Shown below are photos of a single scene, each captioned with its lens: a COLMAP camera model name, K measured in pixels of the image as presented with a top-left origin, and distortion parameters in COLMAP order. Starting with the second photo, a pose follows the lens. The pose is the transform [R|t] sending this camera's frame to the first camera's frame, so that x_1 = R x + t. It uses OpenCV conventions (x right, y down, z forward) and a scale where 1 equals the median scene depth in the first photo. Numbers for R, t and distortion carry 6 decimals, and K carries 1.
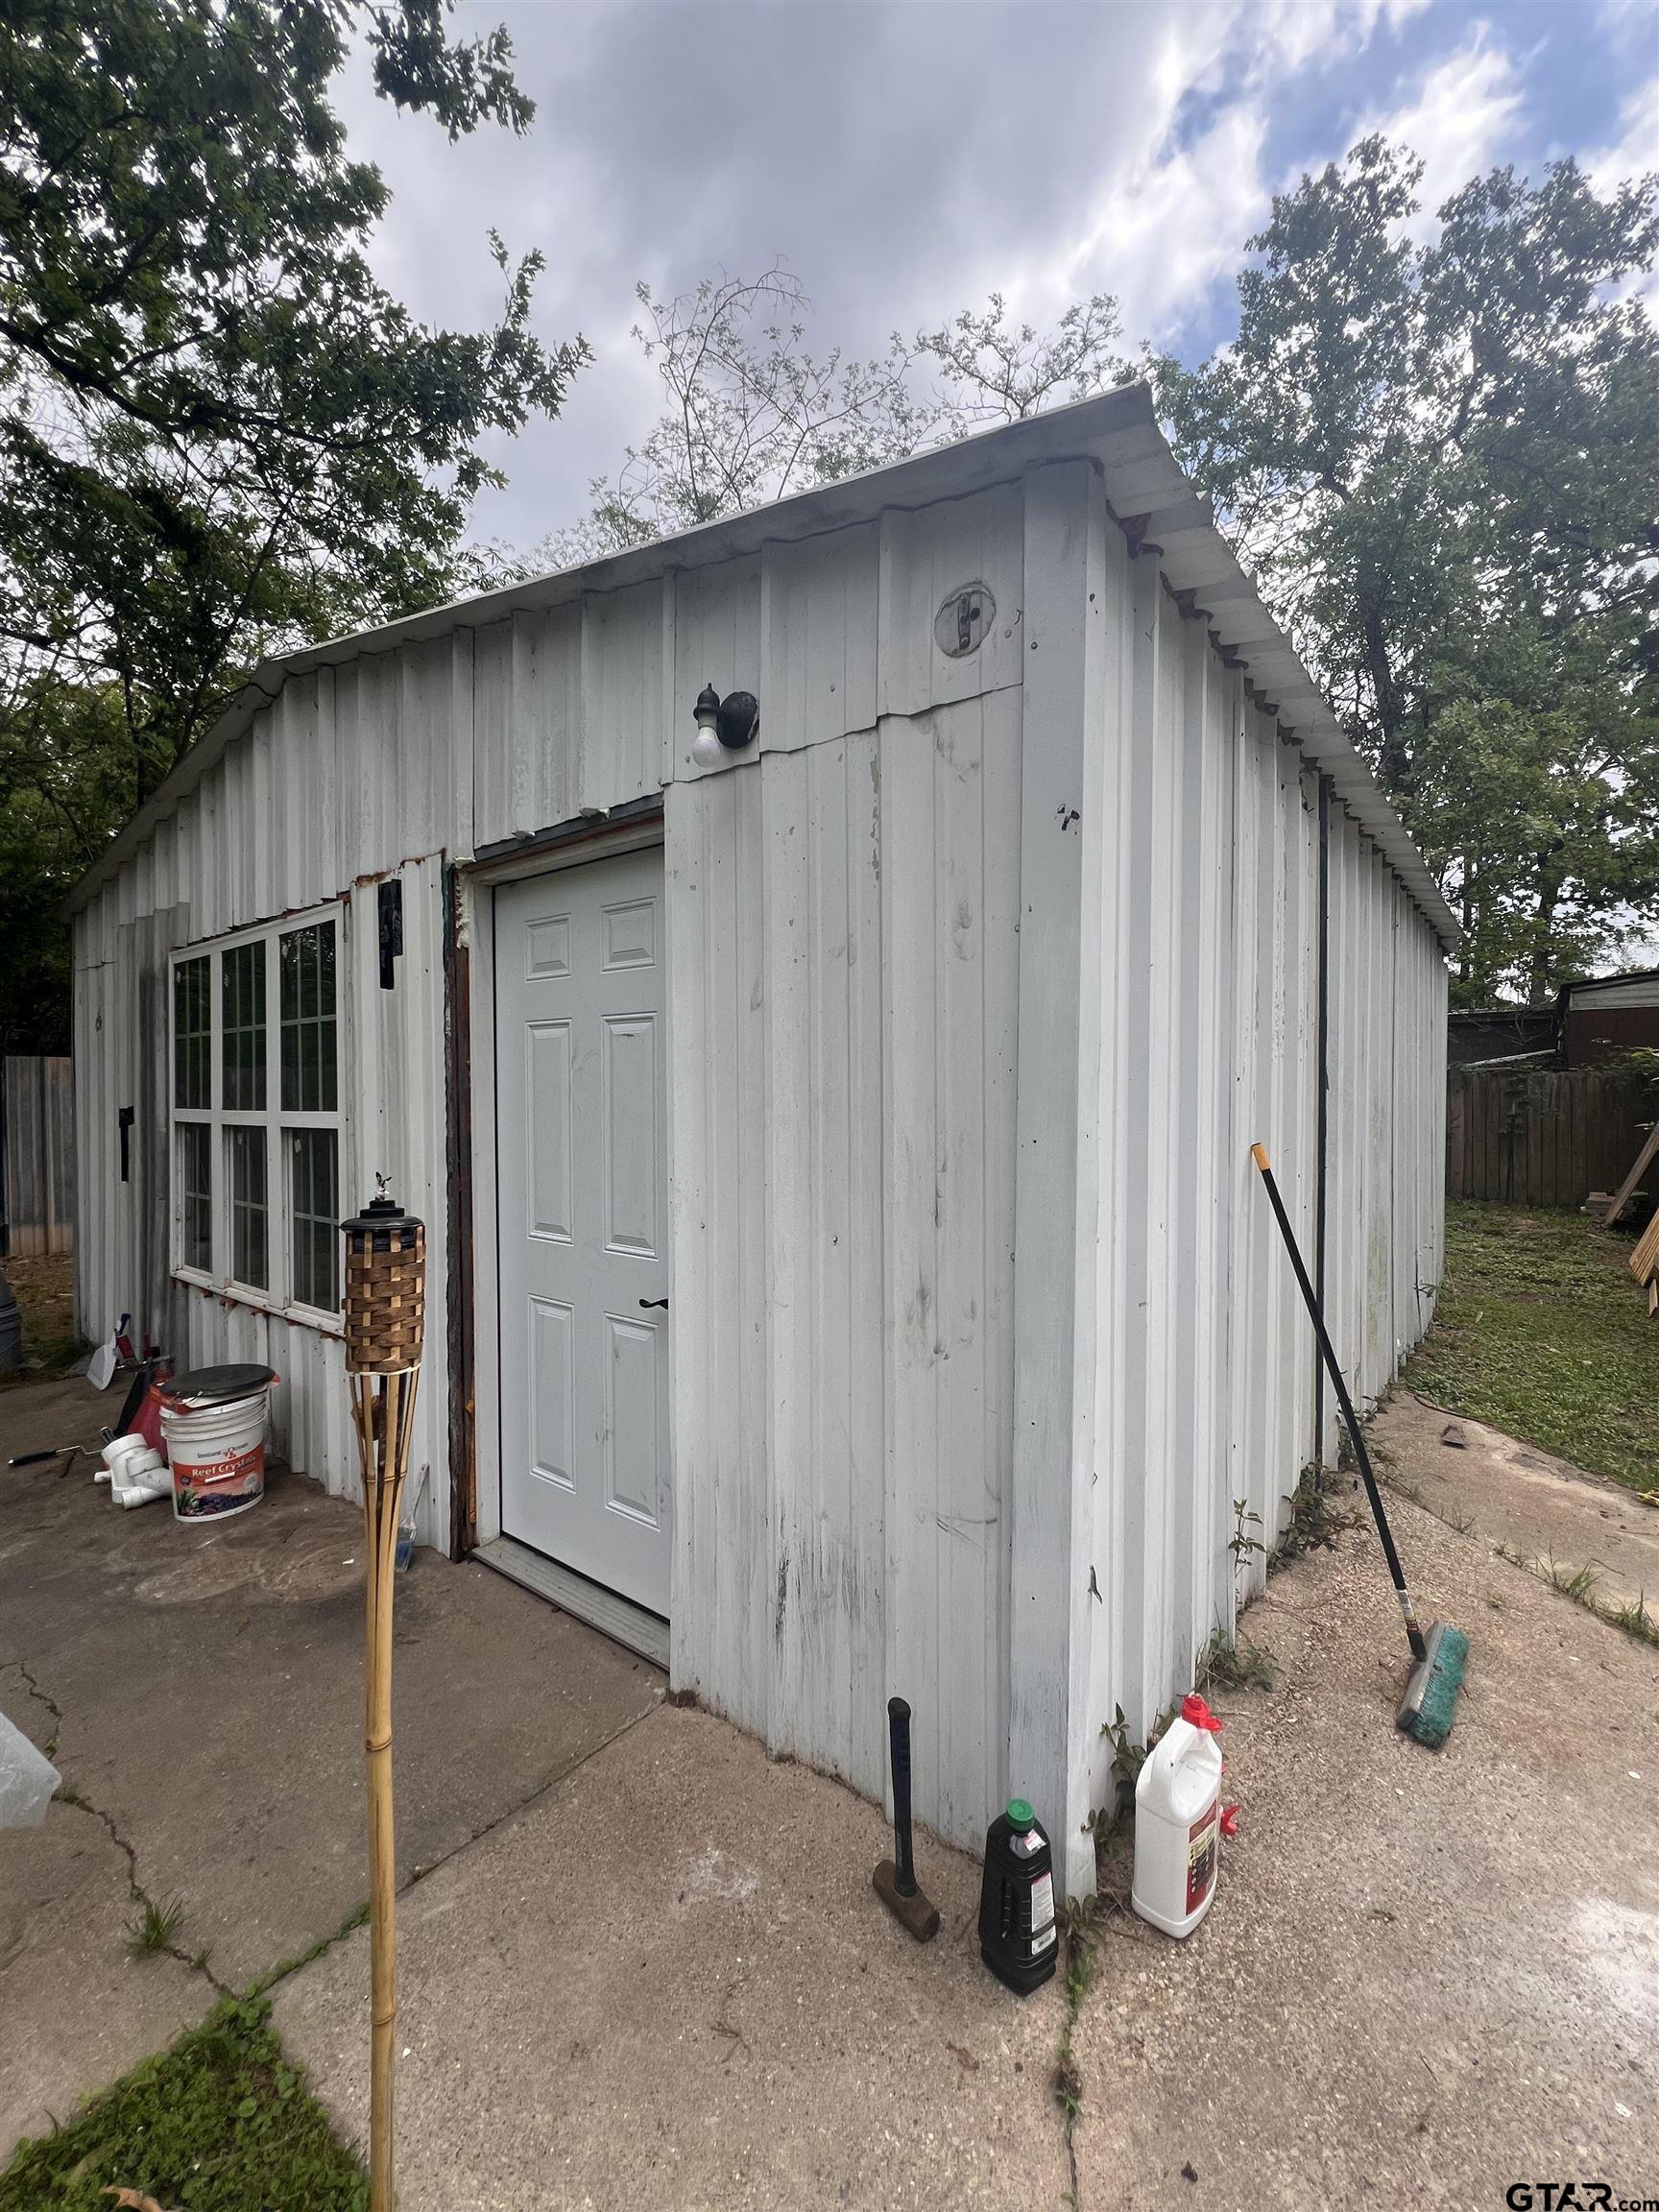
lens RADIAL K [[920.6, 0, 829.5], [0, 920.6, 1106.0], [0, 0, 1]] dist [-0.012623, 0.008533]
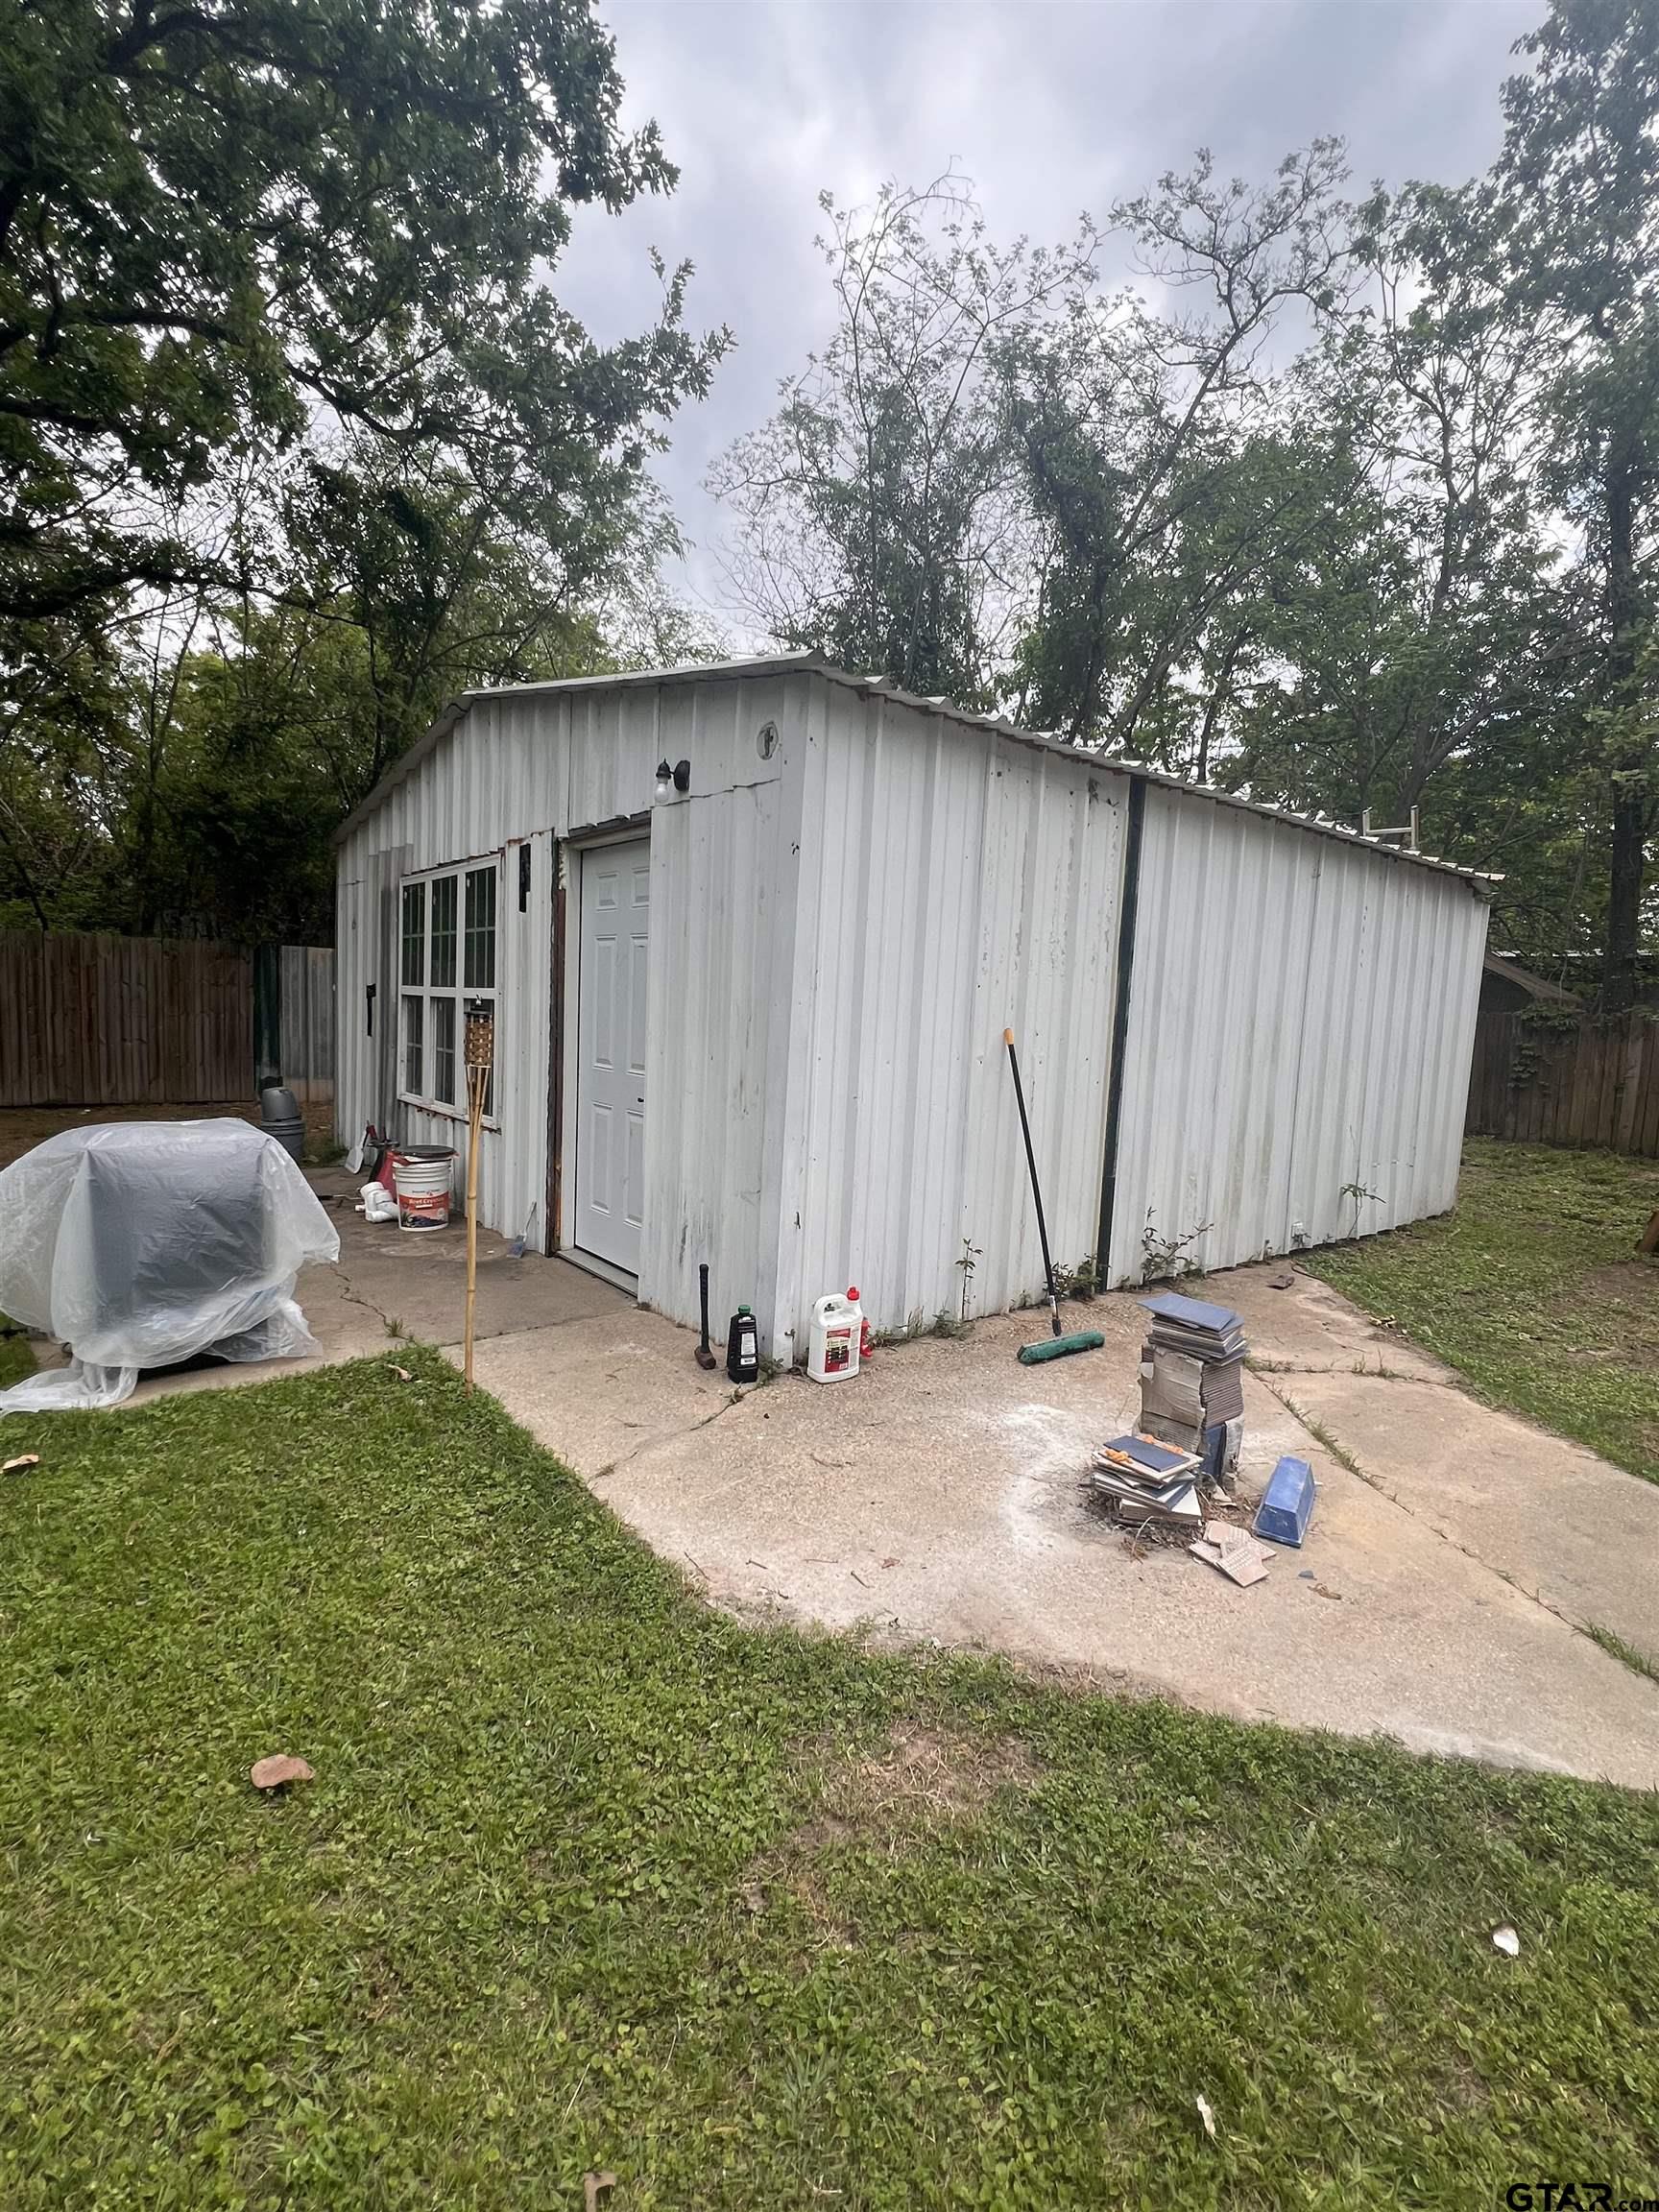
lens RADIAL K [[1002.1, 0, 829.5], [0, 1002.1, 1106.0], [0, 0, 1]] dist [-0.013615, 0.008726]
pose [[0.976636, 0.067682, -0.203966, 0.317748], [-0.051522, 0.995173, 0.083527, 0.027593], [0.208635, -0.071067, 0.975408, -0.466497]]
